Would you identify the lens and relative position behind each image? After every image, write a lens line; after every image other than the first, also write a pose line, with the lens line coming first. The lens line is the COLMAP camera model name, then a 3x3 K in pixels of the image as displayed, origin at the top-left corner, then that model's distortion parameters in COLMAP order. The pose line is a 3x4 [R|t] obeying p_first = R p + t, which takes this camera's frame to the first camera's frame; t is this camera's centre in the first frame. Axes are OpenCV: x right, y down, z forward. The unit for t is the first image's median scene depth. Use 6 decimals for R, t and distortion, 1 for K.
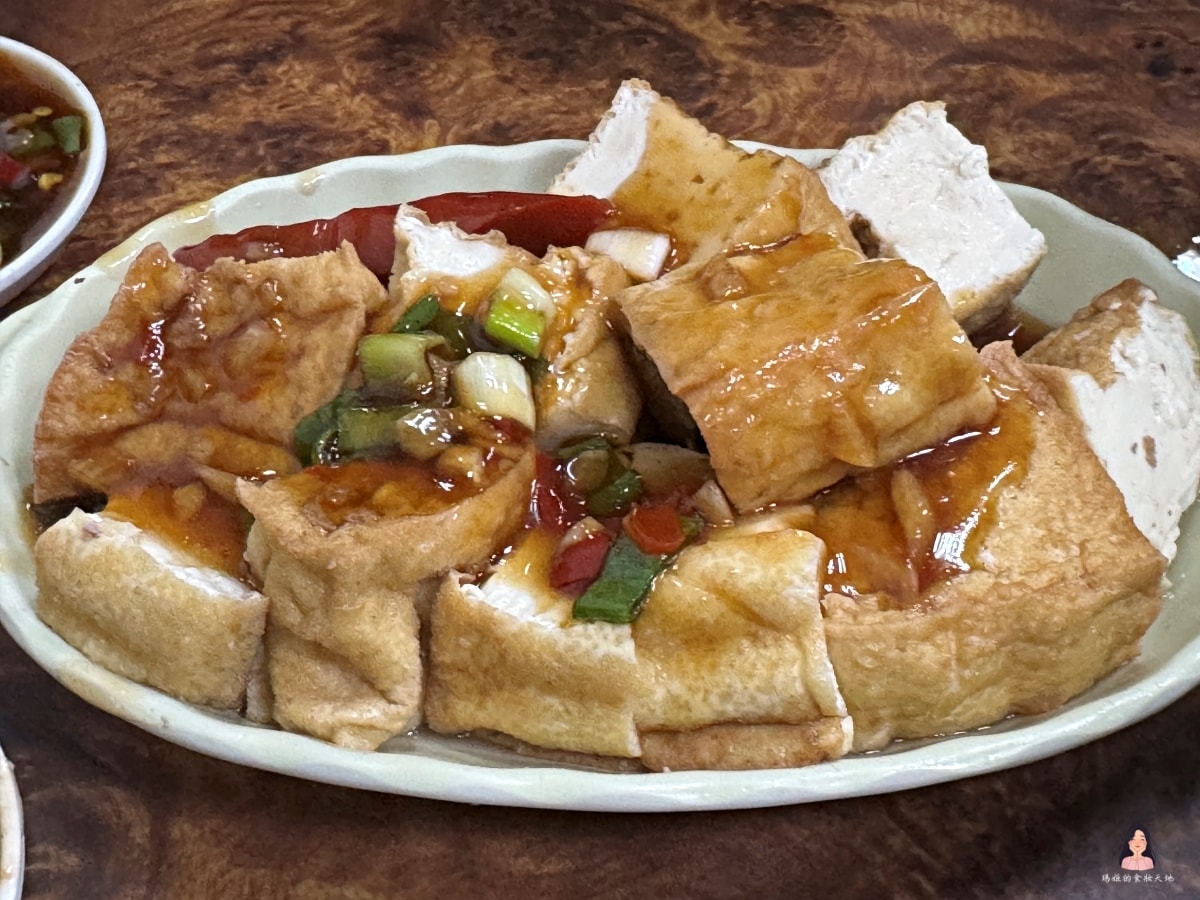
lens RADIAL K [[1691.4, 0, 600.0], [0, 1691.4, 450.0], [0, 0, 1]] dist [-0.126133, -0.000977]
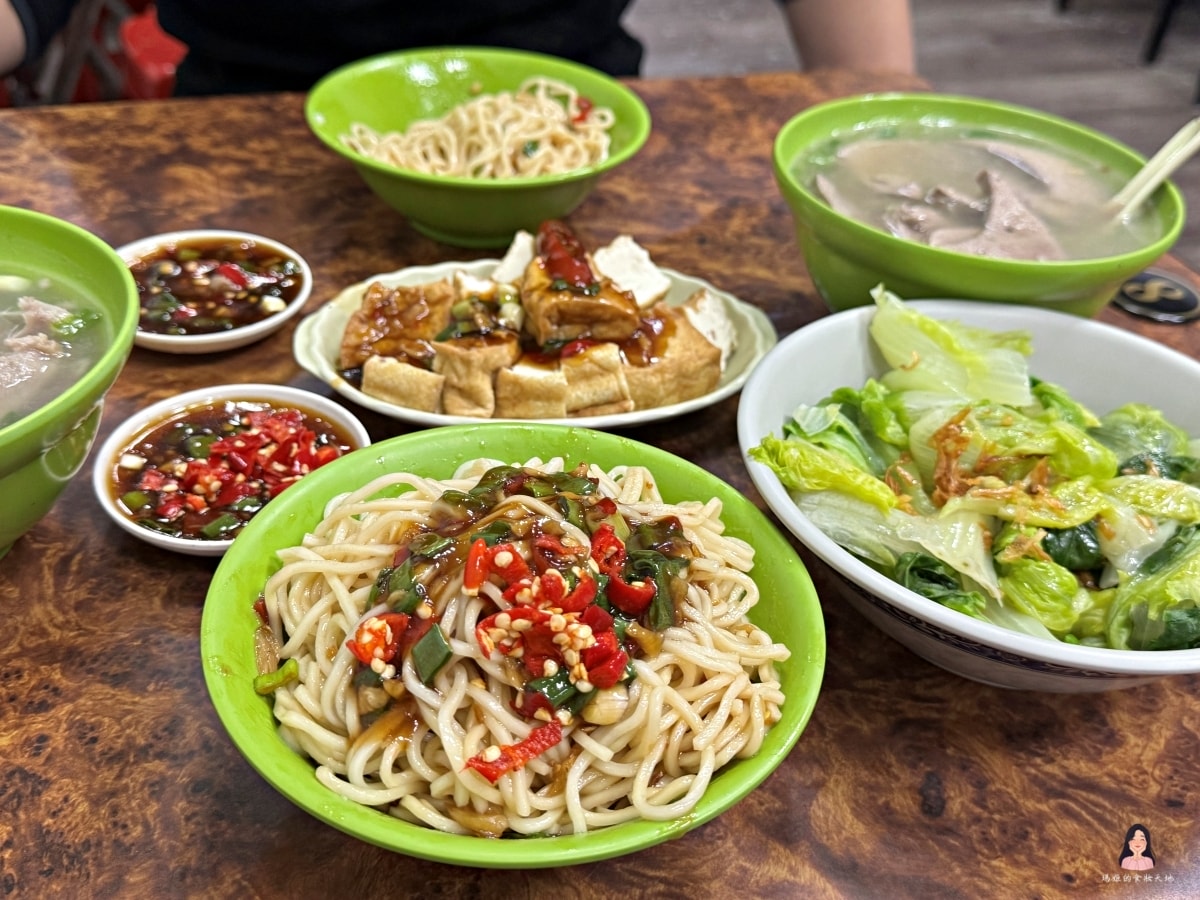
lens RADIAL K [[1232.8, 0, 600.0], [0, 1232.8, 450.0], [0, 0, 1]] dist [-0.345382, -0.001215]
pose [[0.970696, -0.060238, 0.232637, -0.450599], [0.093292, 0.986608, -0.133797, 0.546627], [-0.221461, 0.151579, 0.963316, -1.200478]]
